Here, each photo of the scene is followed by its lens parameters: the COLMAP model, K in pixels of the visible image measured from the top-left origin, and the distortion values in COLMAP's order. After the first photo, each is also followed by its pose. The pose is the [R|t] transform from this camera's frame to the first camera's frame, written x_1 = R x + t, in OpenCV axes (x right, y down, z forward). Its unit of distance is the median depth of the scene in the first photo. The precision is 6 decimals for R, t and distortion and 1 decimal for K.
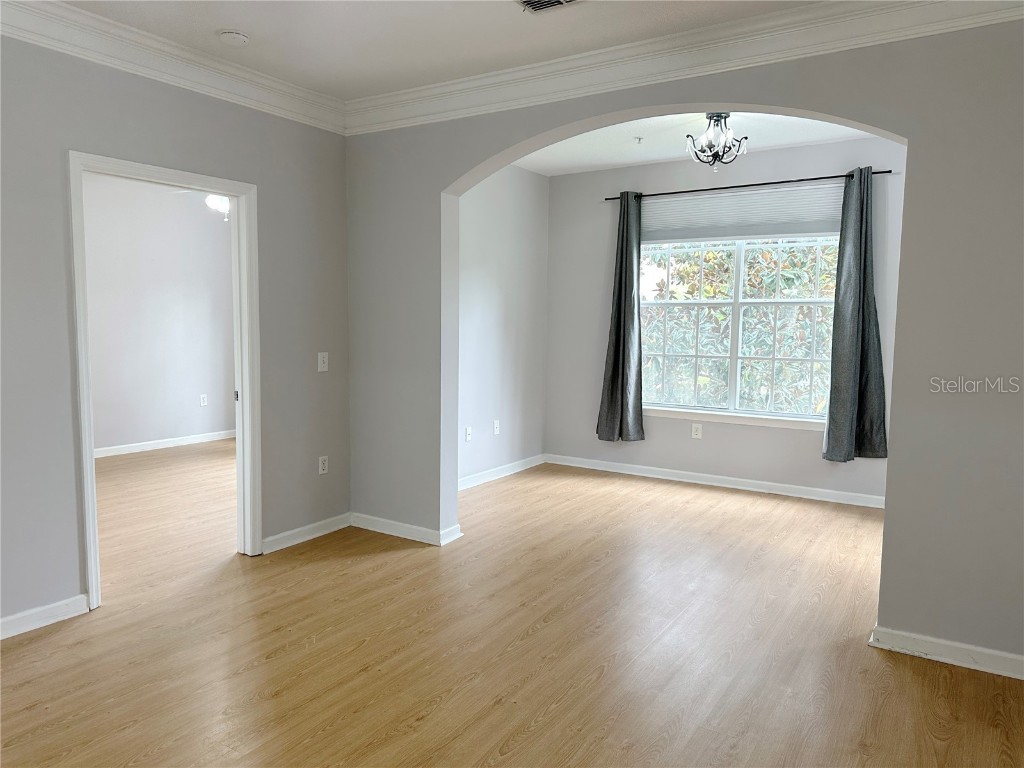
lens RADIAL K [[720.3, 0, 512.0], [0, 720.3, 384.0], [0, 0, 1]] dist [0.049110, -0.000080]
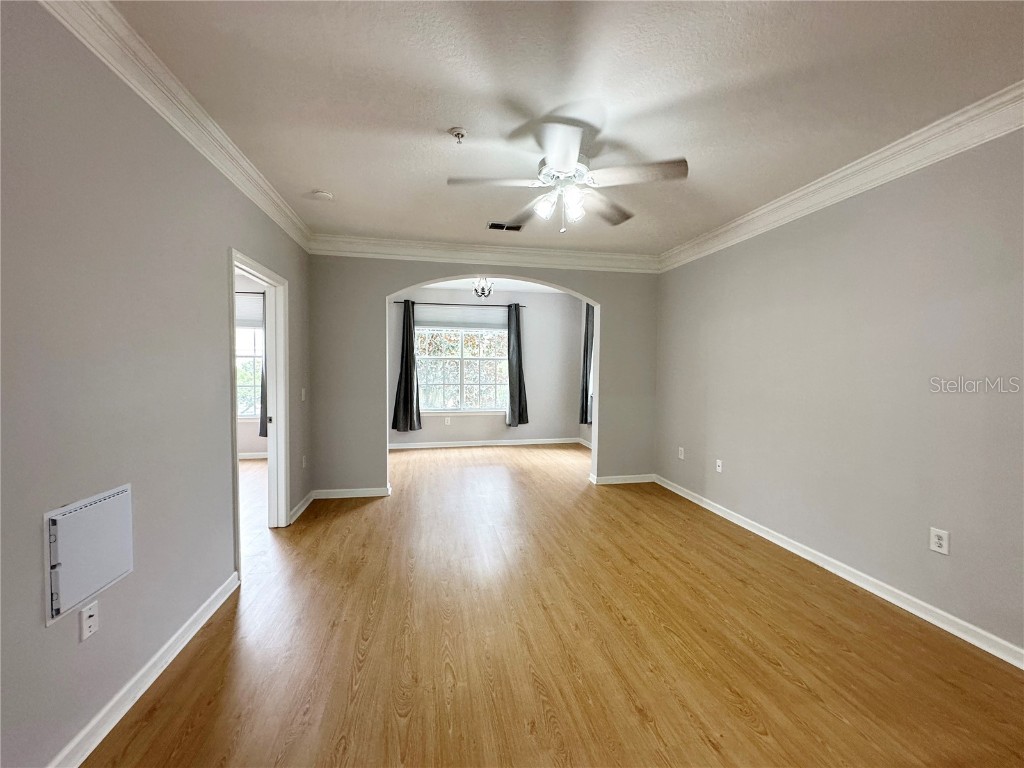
lens RADIAL K [[408.0, 0, 512.0], [0, 408.0, 384.0], [0, 0, 1]] dist [-0.005293, 0.001389]
pose [[0.721921, -0.034891, 0.691095, -0.449567], [0.064699, 0.997756, -0.017211, -0.008162], [-0.688944, 0.057138, 0.722559, 0.048485]]
